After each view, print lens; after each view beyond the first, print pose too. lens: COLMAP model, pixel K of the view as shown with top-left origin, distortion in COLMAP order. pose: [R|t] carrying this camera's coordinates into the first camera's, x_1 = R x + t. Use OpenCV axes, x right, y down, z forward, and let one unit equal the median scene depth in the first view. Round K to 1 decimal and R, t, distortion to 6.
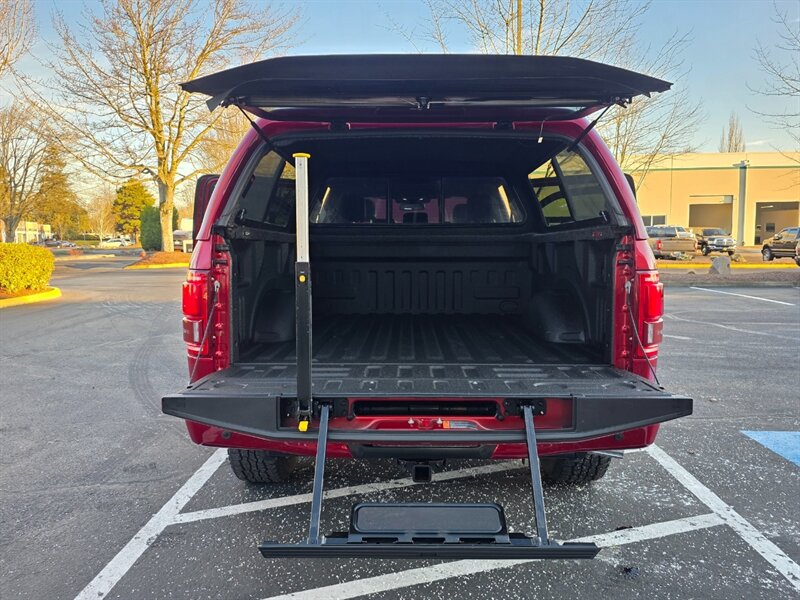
lens RADIAL K [[632.6, 0, 400.0], [0, 632.6, 300.0], [0, 0, 1]] dist [0.028365, -0.004156]
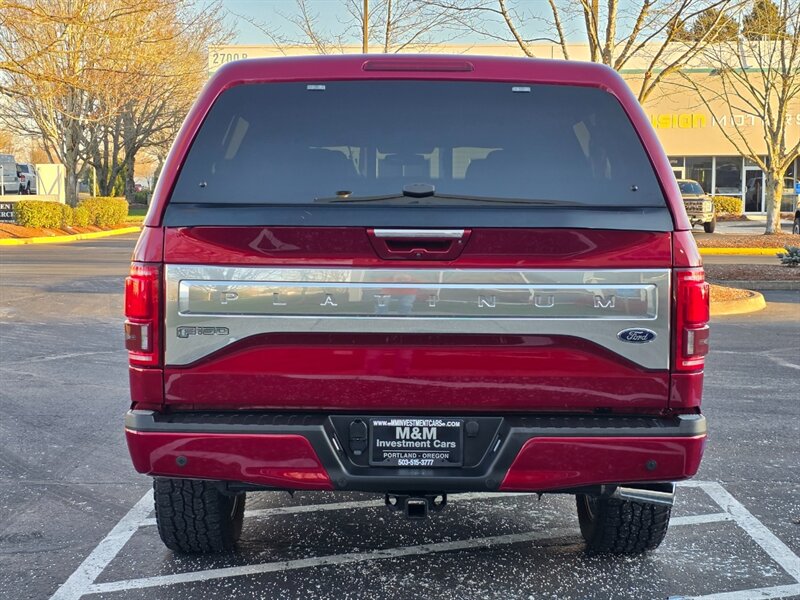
lens RADIAL K [[1228.5, 0, 400.0], [0, 1228.5, 285.6], [0, 0, 1]] dist [0.040224, 0.033249]
pose [[0.999791, 0.007190, 0.019125, -0.015291], [-0.006788, 0.999756, -0.021037, 0.011019], [-0.019272, 0.020903, 0.999596, -0.472494]]
